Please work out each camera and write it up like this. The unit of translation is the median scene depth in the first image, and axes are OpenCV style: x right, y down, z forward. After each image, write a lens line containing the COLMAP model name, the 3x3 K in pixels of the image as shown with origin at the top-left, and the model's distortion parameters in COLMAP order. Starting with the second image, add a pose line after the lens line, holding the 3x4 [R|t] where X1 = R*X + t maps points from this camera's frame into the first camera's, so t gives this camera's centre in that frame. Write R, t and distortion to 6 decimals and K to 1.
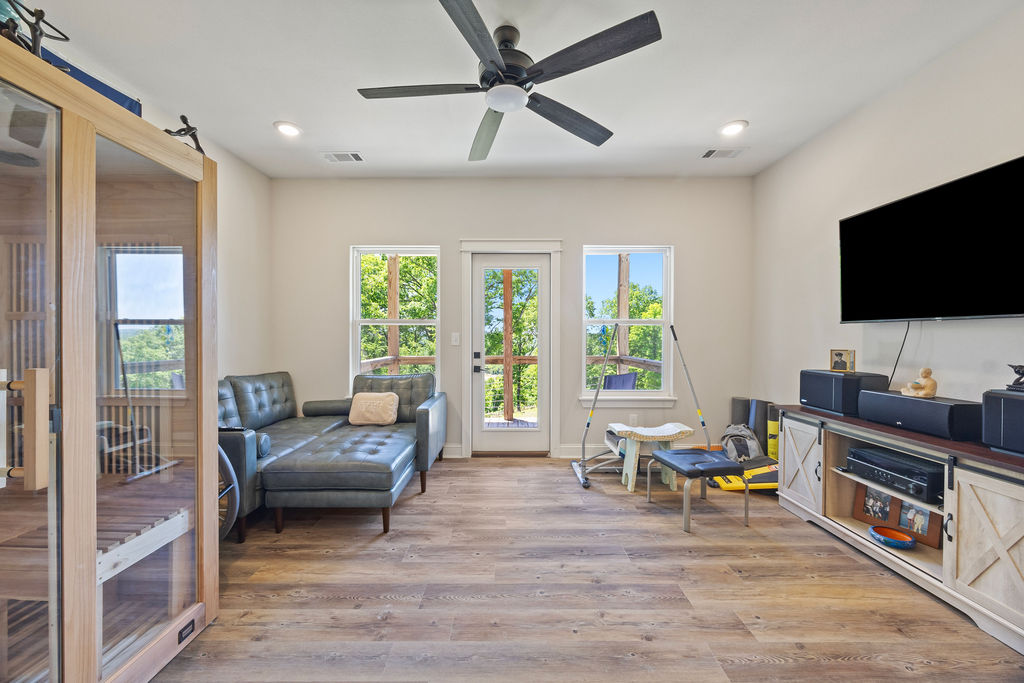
lens RADIAL K [[391.1, 0, 506.2], [0, 391.1, 339.8], [0, 0, 1]] dist [-0.005215, 0.000746]
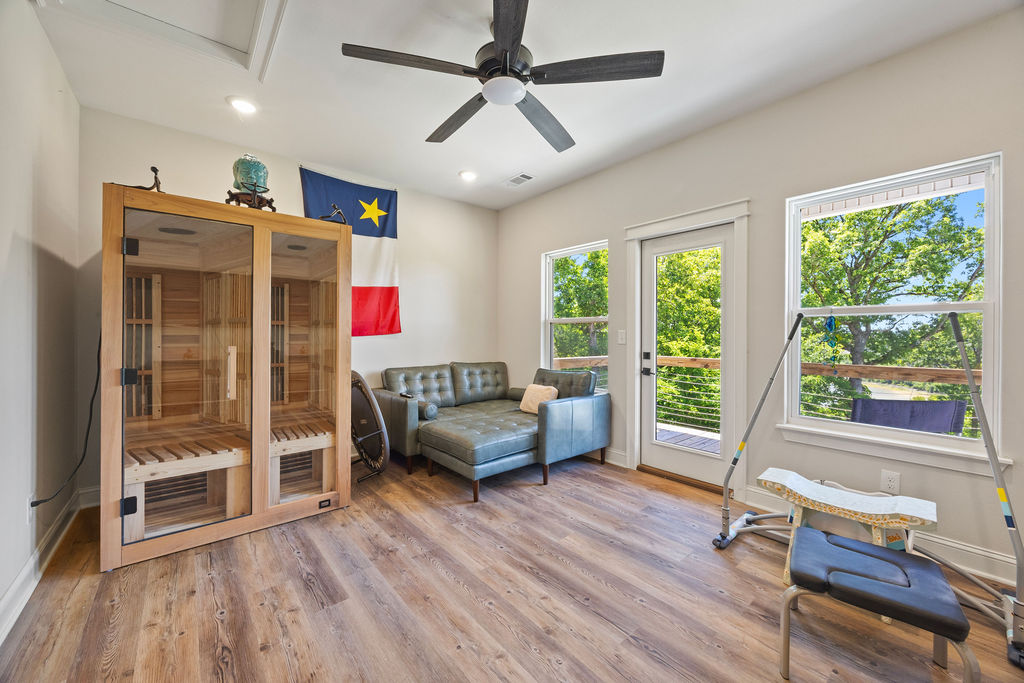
lens RADIAL K [[391.1, 0, 507.2], [0, 391.1, 336.5], [0, 0, 1]] dist [-0.005215, 0.000746]
pose [[0.637297, 0.005014, -0.770602, 0.547691], [-0.009903, 0.999950, -0.001684, 0.001536], [0.770555, 0.008704, 0.637315, 0.275352]]
